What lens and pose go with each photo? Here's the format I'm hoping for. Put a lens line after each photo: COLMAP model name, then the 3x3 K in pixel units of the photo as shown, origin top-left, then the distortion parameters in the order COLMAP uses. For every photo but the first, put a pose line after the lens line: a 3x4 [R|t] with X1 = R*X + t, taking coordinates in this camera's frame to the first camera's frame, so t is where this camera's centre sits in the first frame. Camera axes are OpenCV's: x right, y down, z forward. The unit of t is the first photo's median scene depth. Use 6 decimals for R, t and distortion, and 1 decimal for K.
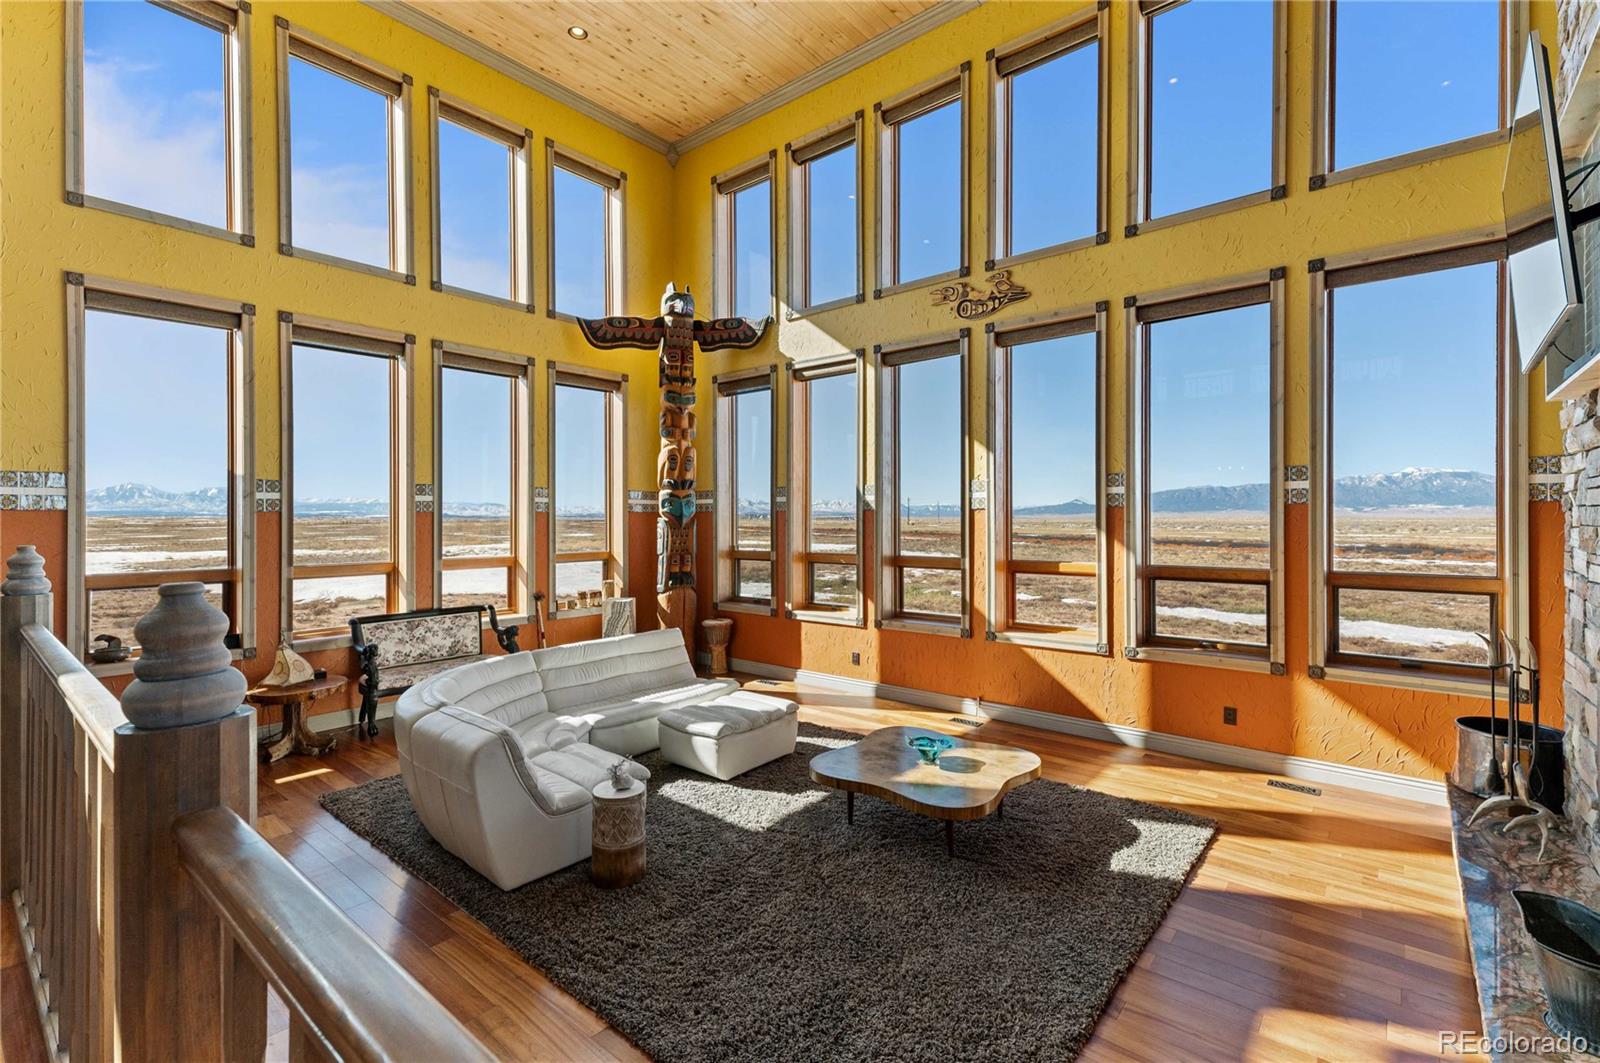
lens RADIAL K [[705.0, 0, 792.8], [0, 705.0, 519.7], [0, 0, 1]] dist [0.022708, -0.004935]
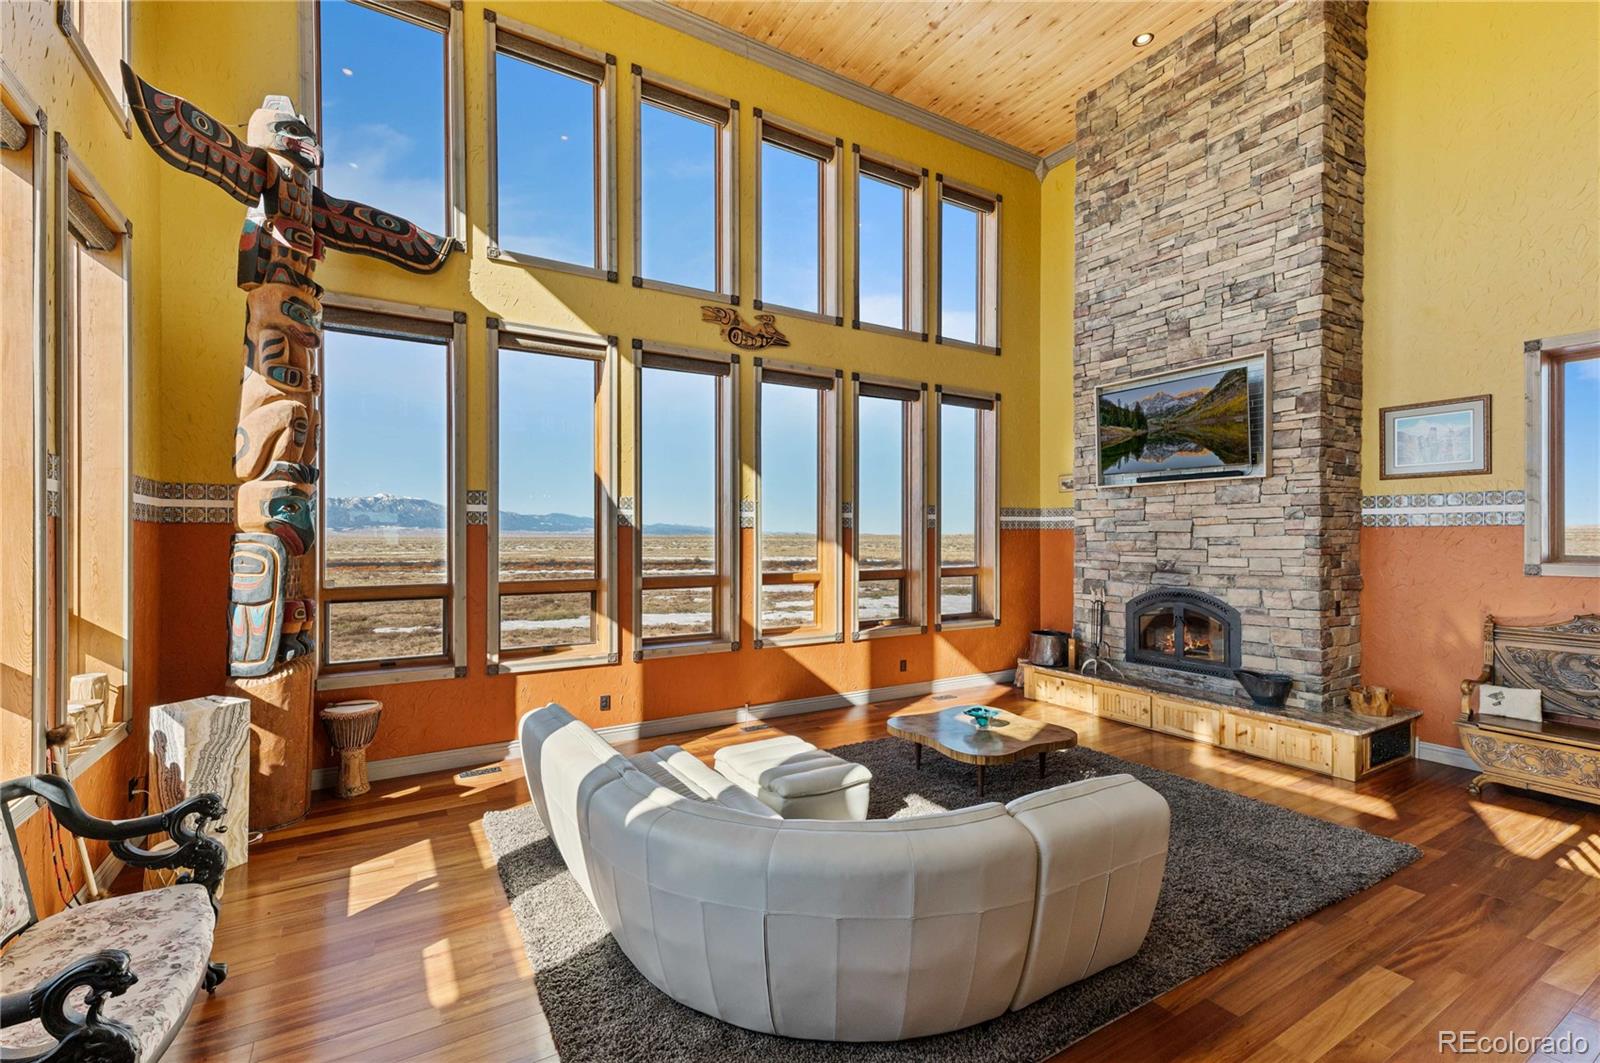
lens RADIAL K [[705.0, 0, 802.7], [0, 705.0, 534.6], [0, 0, 1]] dist [0.022708, -0.004935]
pose [[0.318221, 0.006140, 0.947997, -0.712236], [-0.000237, 0.999980, -0.006397, 0.002194], [-0.948017, 0.001811, 0.318216, 0.574089]]
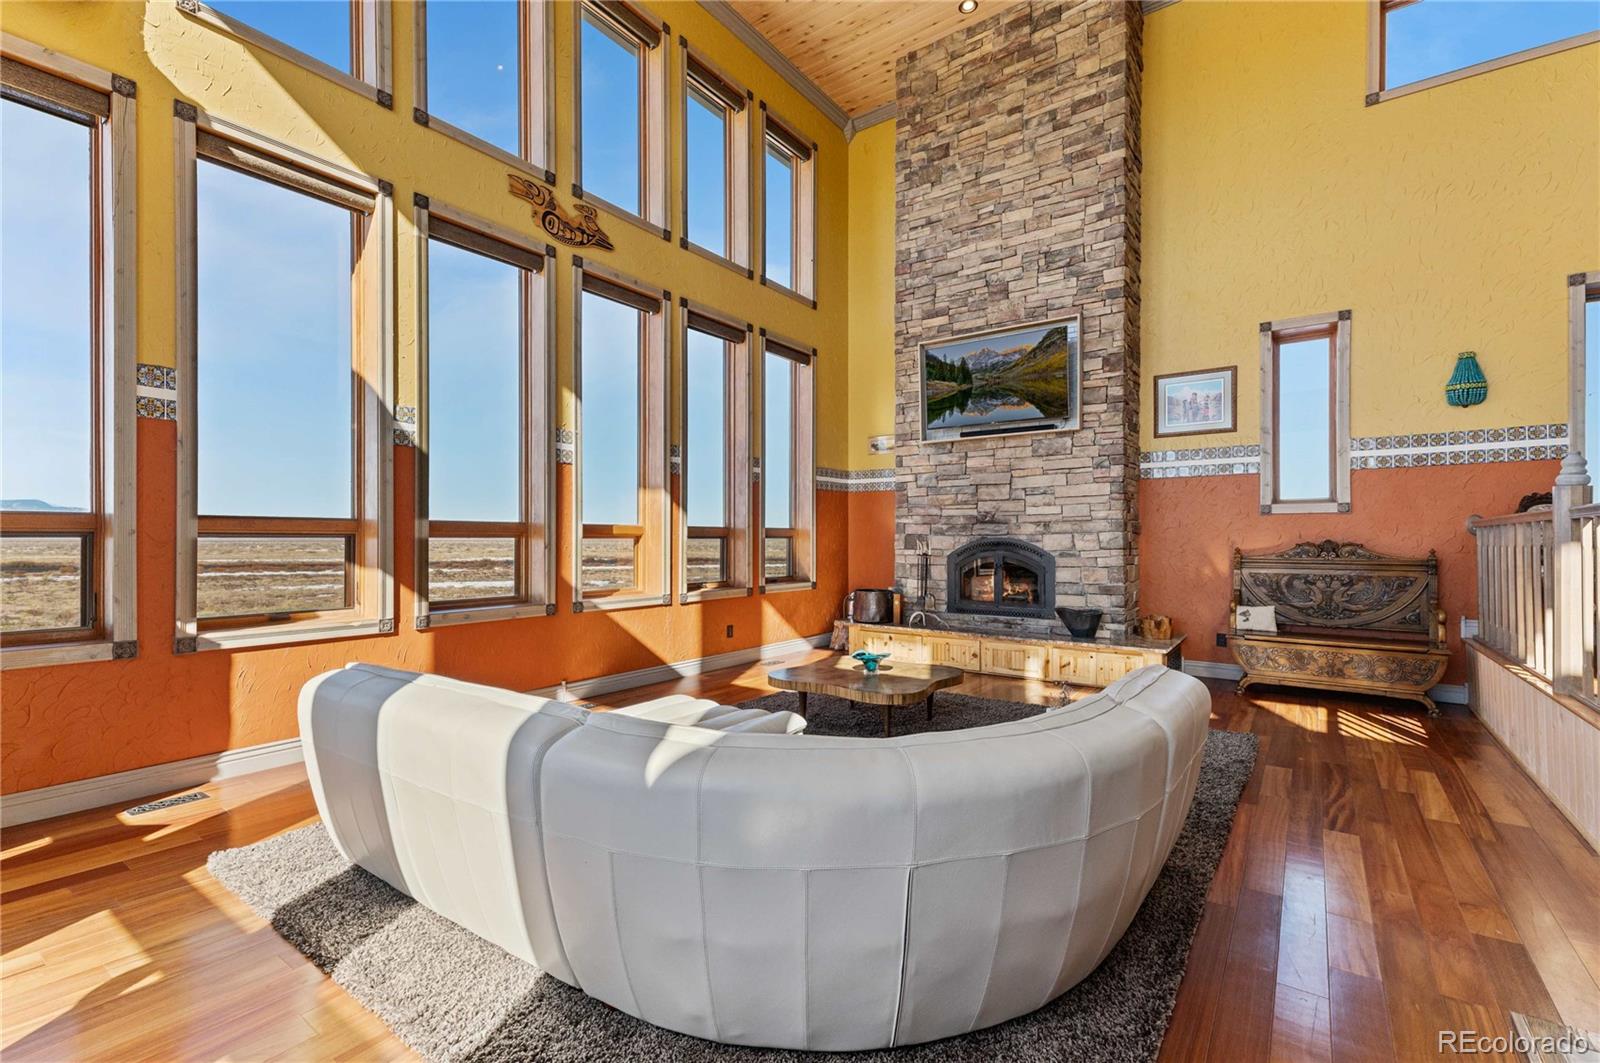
lens RADIAL K [[705.0, 0, 802.9], [0, 705.0, 536.0], [0, 0, 1]] dist [0.022708, -0.004935]
pose [[-0.076036, 0.011567, 0.997038, -0.613418], [0.002636, 0.999932, -0.011399, 0.083591], [-0.997102, 0.001761, -0.076061, 0.766427]]
